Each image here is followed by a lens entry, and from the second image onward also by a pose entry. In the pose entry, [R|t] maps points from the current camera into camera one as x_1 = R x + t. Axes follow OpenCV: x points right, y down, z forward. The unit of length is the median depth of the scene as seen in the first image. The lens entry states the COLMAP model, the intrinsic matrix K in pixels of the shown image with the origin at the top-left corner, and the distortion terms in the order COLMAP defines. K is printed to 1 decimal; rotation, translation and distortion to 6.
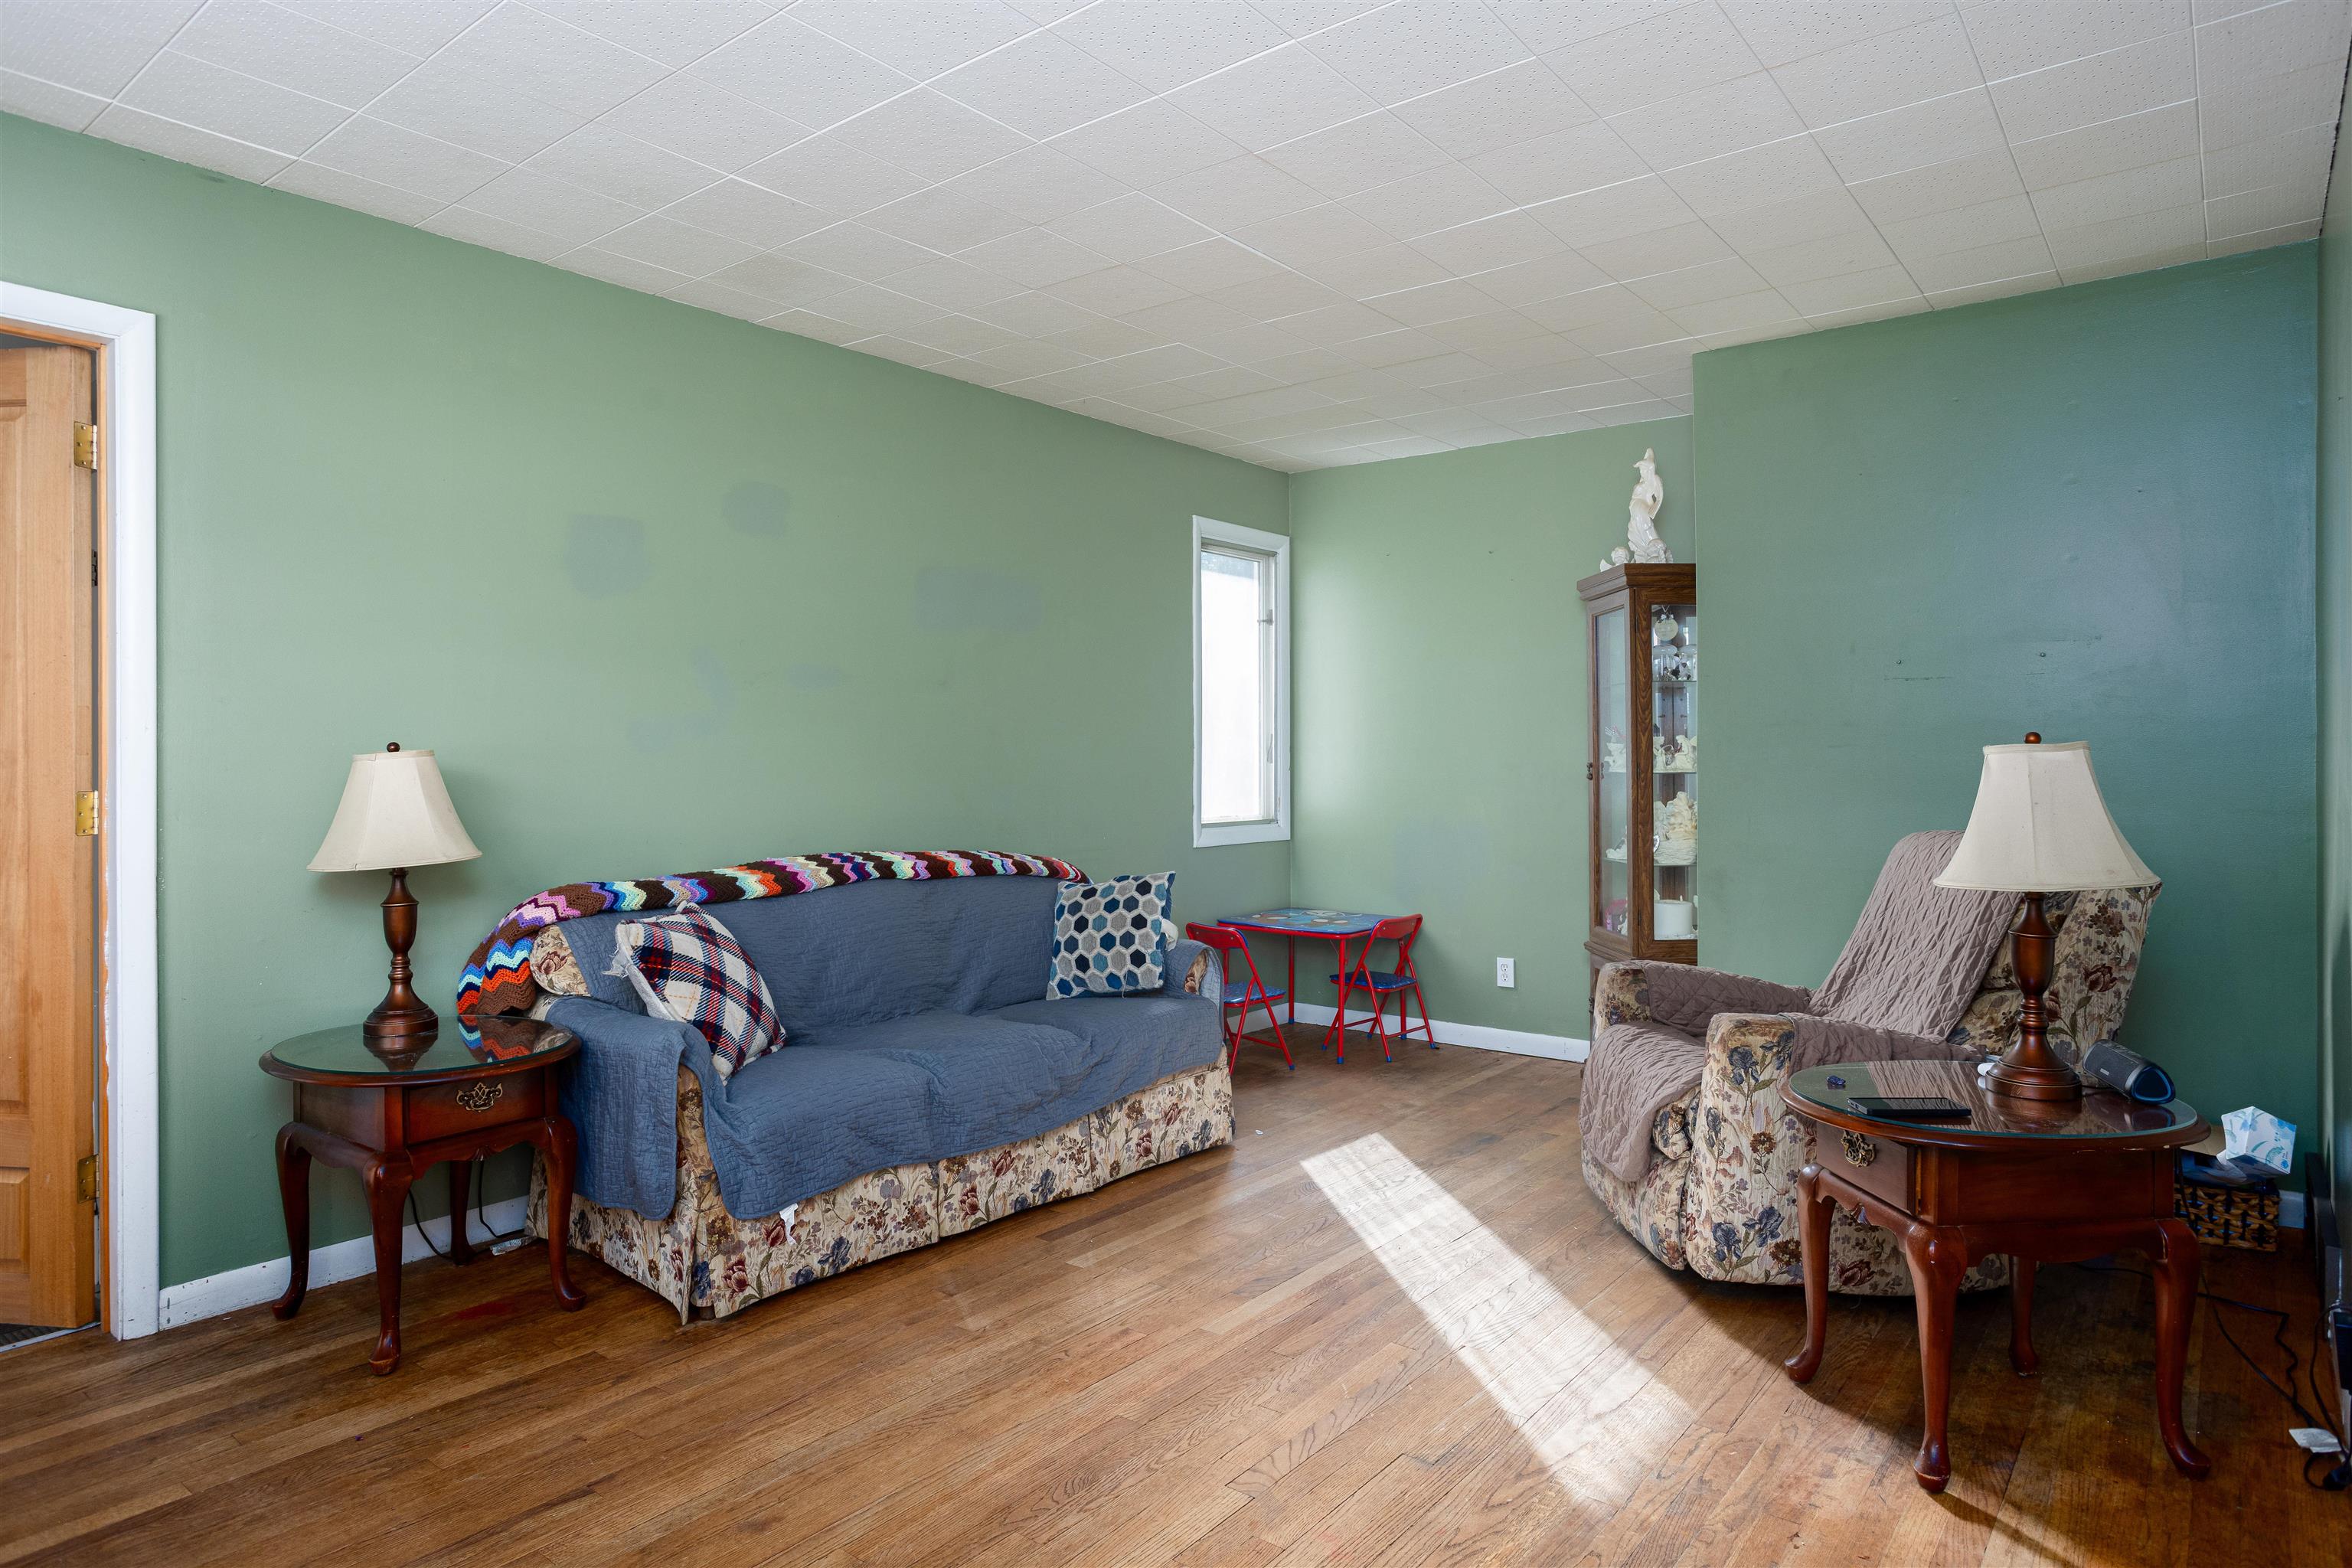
lens RADIAL K [[1376.3, 0, 1164.3], [0, 1376.3, 751.6], [0, 0, 1]] dist [-0.000460, -0.000475]
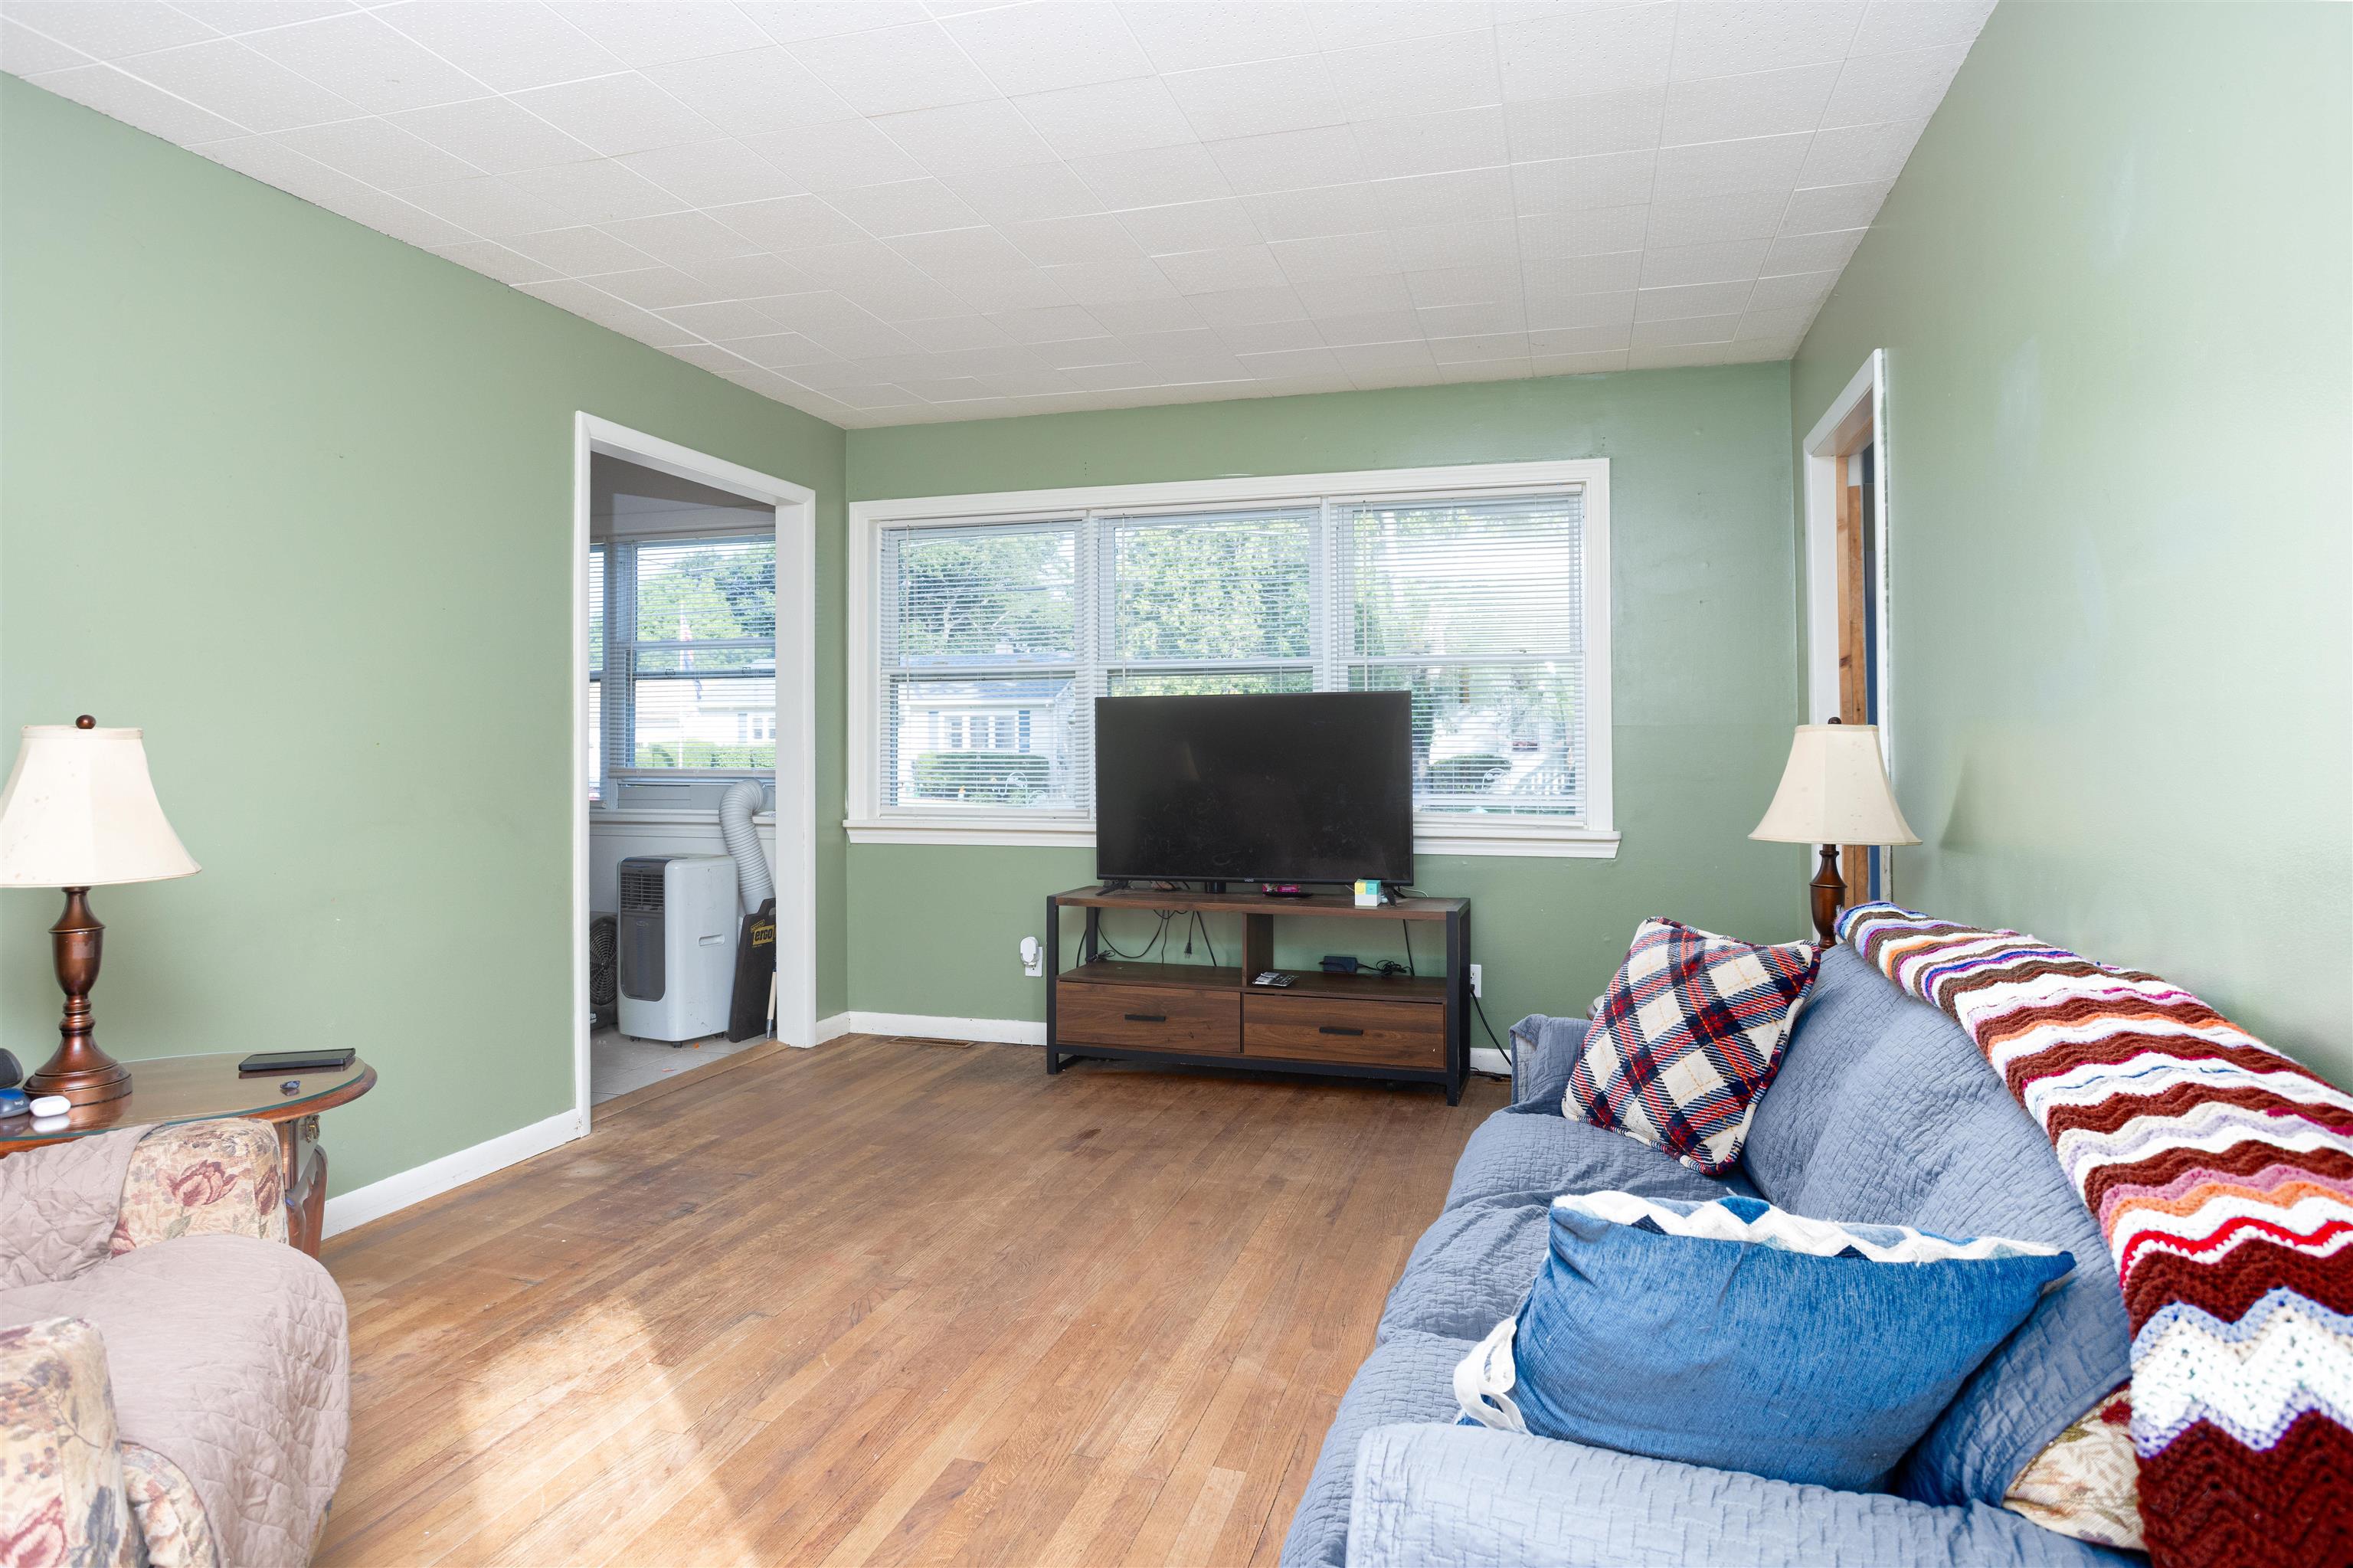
lens RADIAL K [[1376.9, 0, 1164.8], [0, 1376.9, 751.6], [0, 0, 1]] dist [-0.000460, -0.000475]
pose [[-0.924924, 0.001244, -0.380150, 0.237012], [0.001575, 0.999999, -0.000559, 0.008315], [0.380149, -0.001115, -0.924925, 1.714270]]
